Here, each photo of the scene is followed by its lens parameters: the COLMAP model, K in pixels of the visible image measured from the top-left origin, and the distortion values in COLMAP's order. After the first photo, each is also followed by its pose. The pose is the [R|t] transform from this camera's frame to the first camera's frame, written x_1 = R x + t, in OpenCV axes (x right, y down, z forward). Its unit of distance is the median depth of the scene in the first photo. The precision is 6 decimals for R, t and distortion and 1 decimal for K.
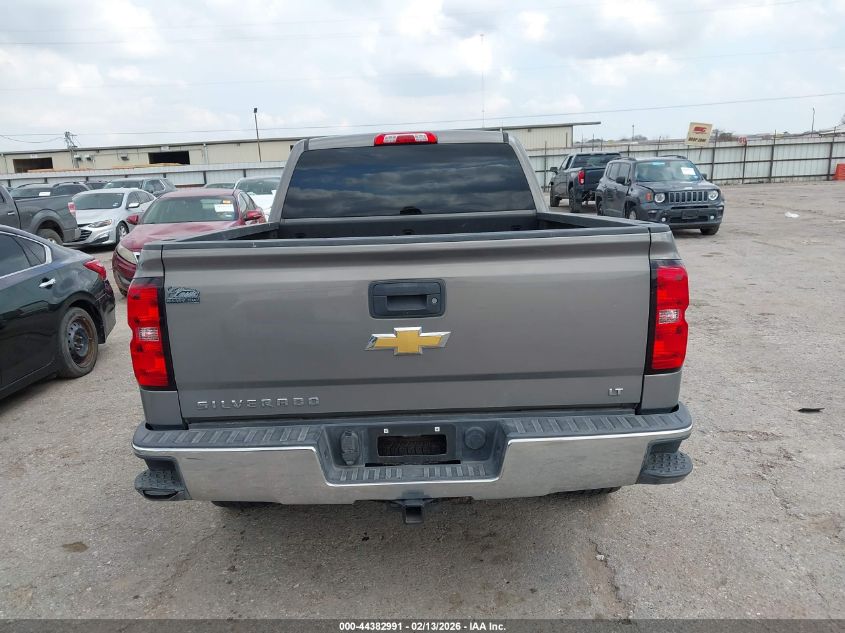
lens RADIAL K [[667.6, 0, 417.0], [0, 667.6, 315.9], [0, 0, 1]] dist [0.014992, -0.023075]
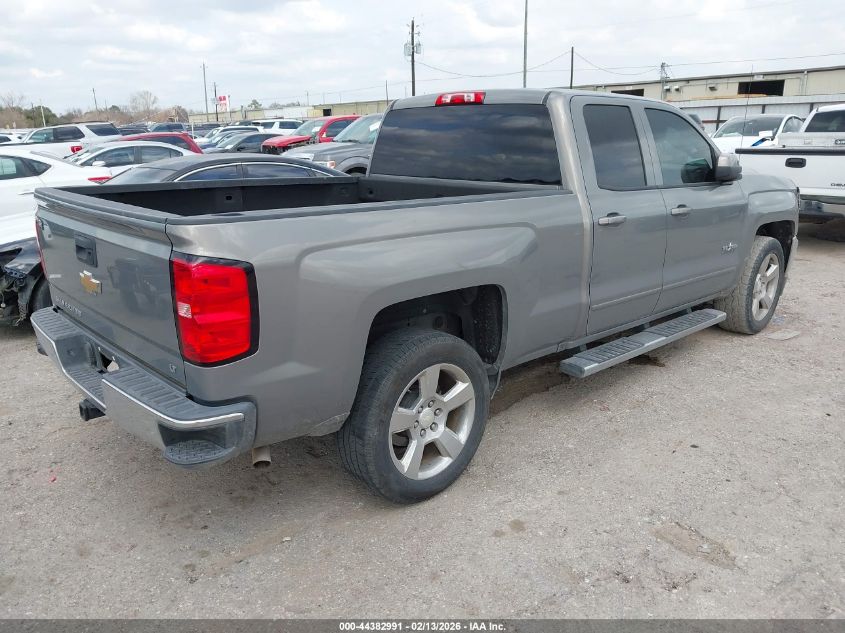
lens RADIAL K [[667.6, 0, 403.5], [0, 667.6, 305.6], [0, 0, 1]] dist [0.014992, -0.023075]
pose [[0.668919, 0.219031, -0.710333, 0.073205], [-0.159122, 0.975644, 0.150995, -0.011553], [0.726105, 0.012026, 0.687479, 0.030590]]
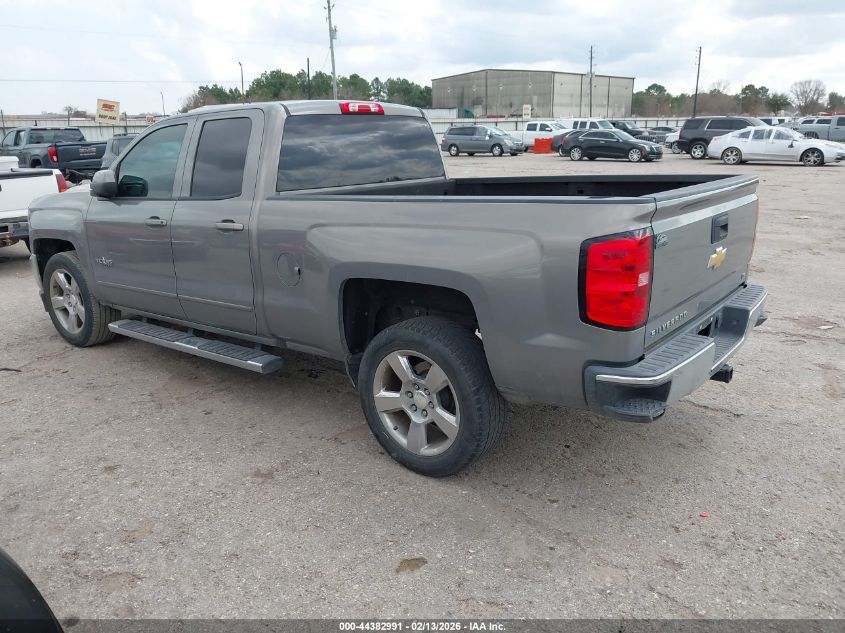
lens RADIAL K [[667.6, 0, 419.4], [0, 667.6, 316.1], [0, 0, 1]] dist [0.014992, -0.023075]
pose [[0.631588, -0.178668, 0.754436, -0.085082], [0.156499, 0.982434, 0.101648, -0.004731], [-0.759345, 0.053869, 0.648455, 0.031277]]
